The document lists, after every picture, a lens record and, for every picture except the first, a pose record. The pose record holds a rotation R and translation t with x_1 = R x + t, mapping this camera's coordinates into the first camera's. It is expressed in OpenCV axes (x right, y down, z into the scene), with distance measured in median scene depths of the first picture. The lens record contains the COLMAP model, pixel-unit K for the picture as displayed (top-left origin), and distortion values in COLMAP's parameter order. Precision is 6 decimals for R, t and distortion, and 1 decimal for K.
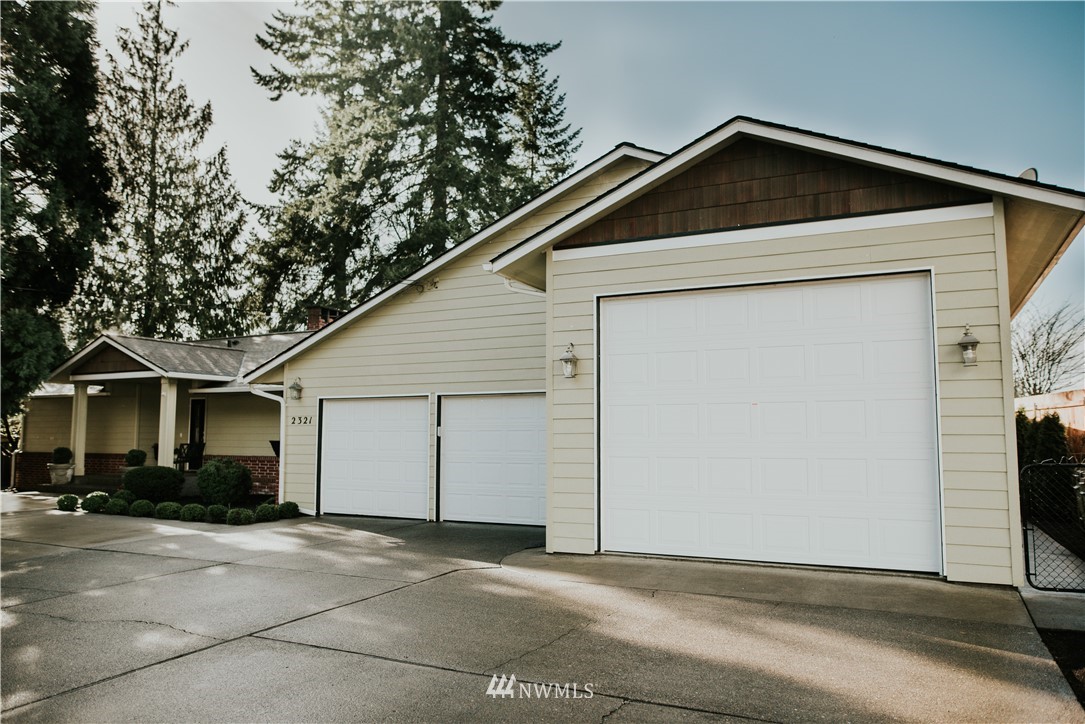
lens RADIAL K [[751.1, 0, 542.5], [0, 751.1, 362.0], [0, 0, 1]] dist [-0.026019, 0.010175]
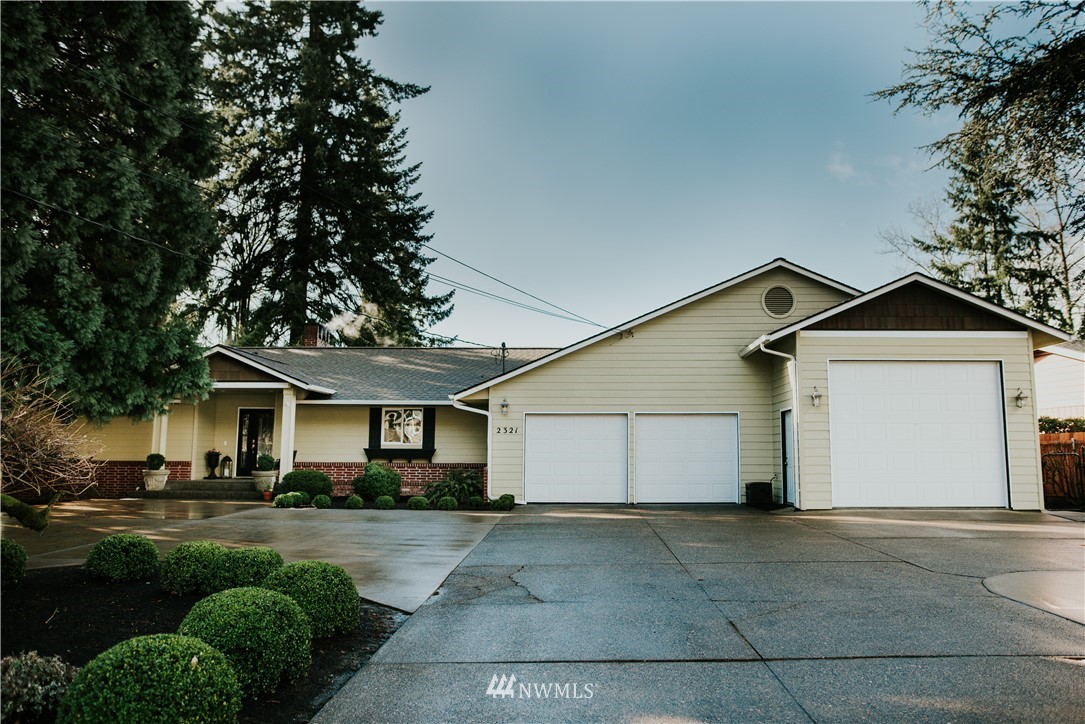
lens RADIAL K [[751.1, 0, 542.5], [0, 751.1, 362.0], [0, 0, 1]] dist [-0.026019, 0.010175]
pose [[0.905105, 0.049741, 0.422268, -0.862978], [-0.041625, 0.998729, -0.028423, -0.004680], [-0.423145, 0.008149, 0.906025, -0.191730]]
